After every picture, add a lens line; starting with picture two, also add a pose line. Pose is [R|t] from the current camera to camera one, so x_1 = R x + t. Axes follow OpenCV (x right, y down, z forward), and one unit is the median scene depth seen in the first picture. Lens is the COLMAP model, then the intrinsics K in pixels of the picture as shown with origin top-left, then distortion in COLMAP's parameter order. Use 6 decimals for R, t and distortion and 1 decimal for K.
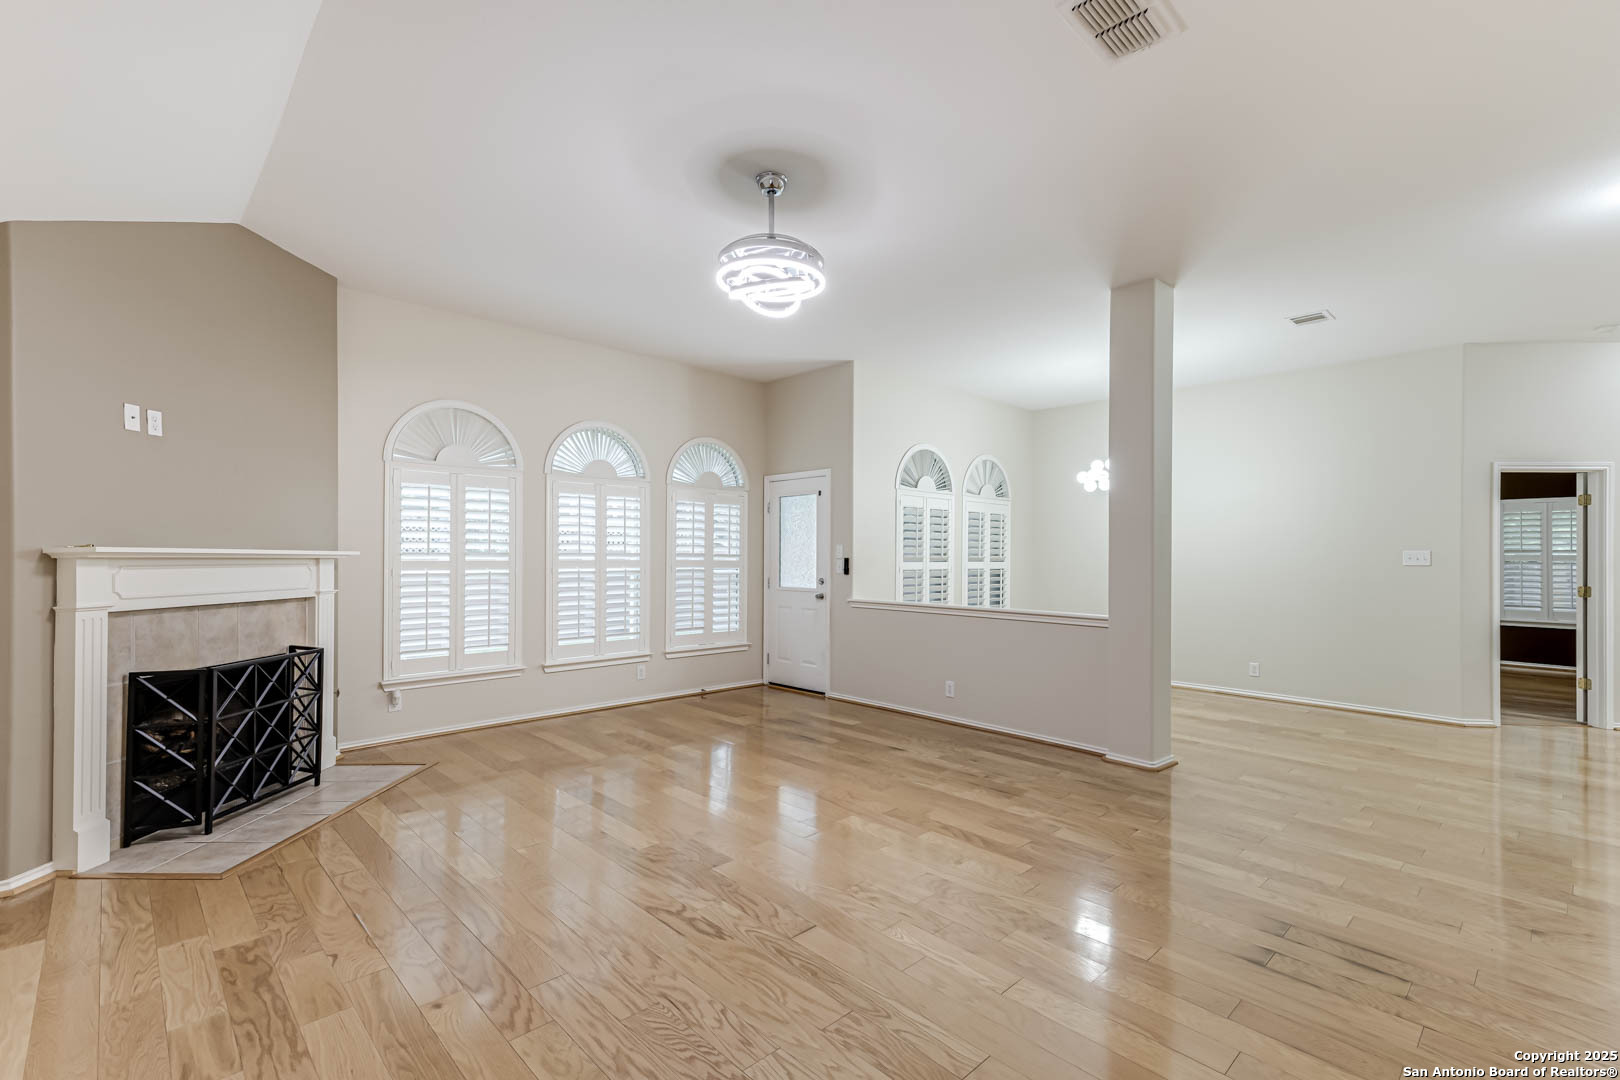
lens RADIAL K [[722.8, 0, 806.4], [0, 722.8, 547.0], [0, 0, 1]] dist [0.022340, -0.000582]
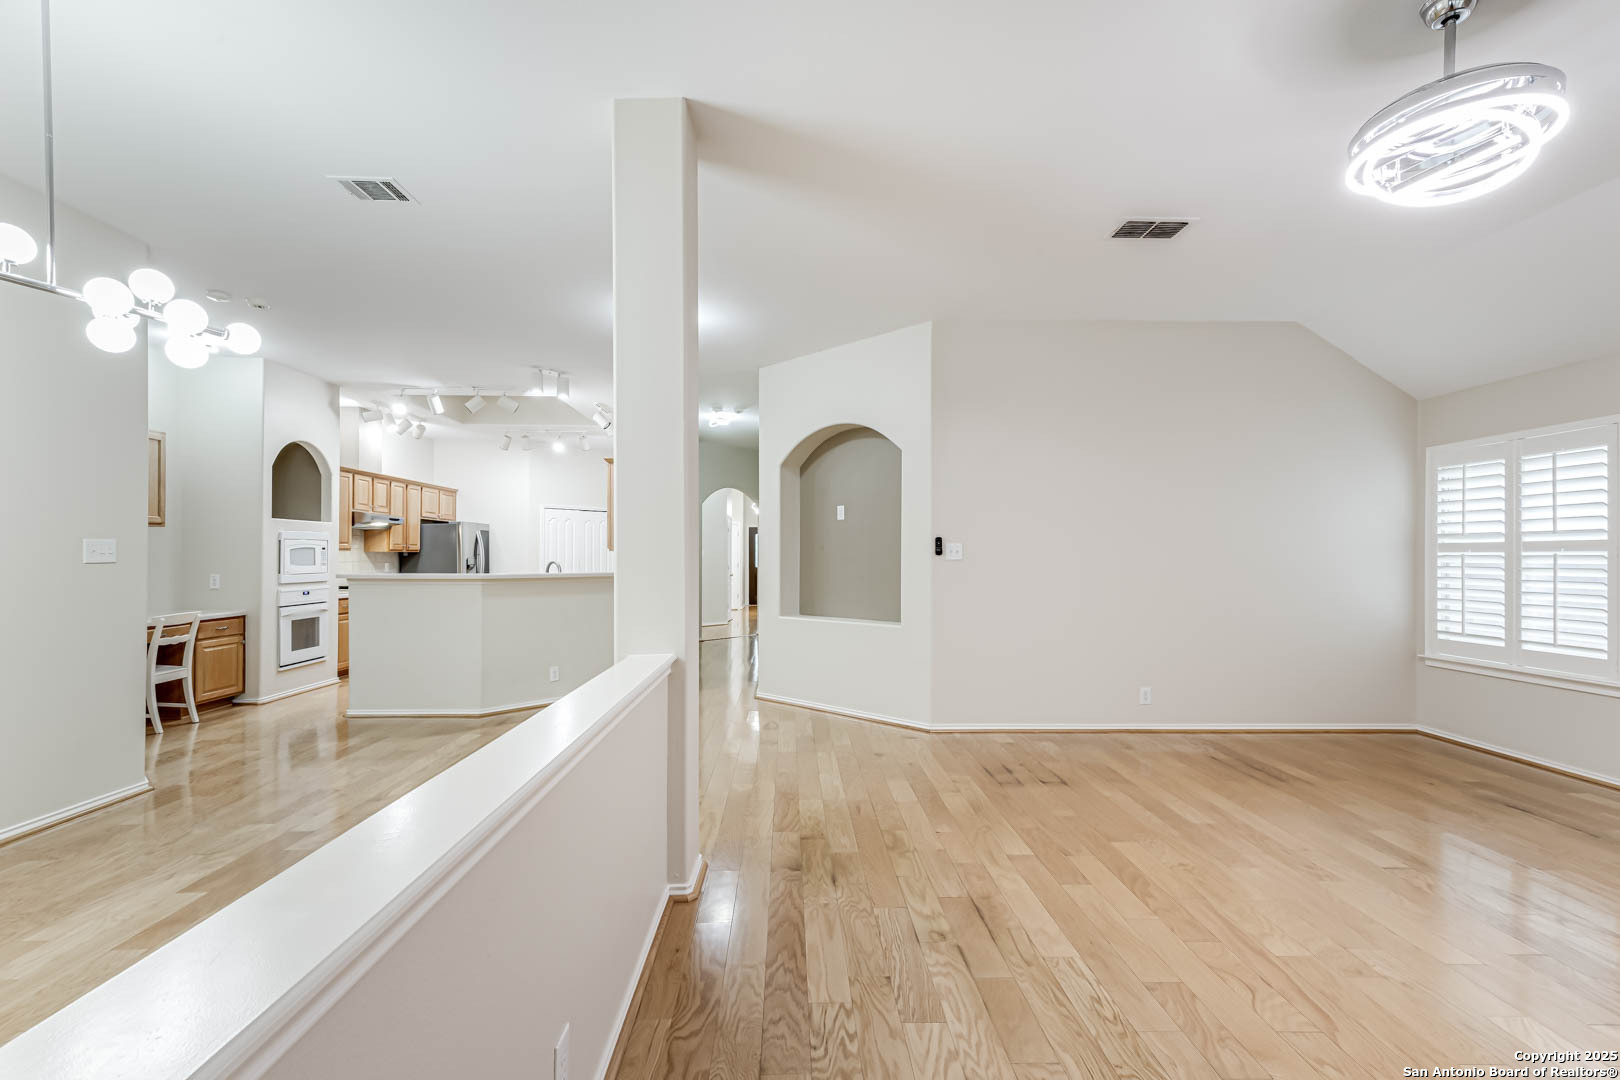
lens RADIAL K [[722.8, 0, 806.4], [0, 722.8, 547.0], [0, 0, 1]] dist [0.022340, -0.000582]
pose [[-0.742820, -0.001377, 0.669489, -0.048892], [-0.015422, 0.999768, -0.015055, 0.015071], [-0.669313, -0.021508, -0.742669, 1.333912]]
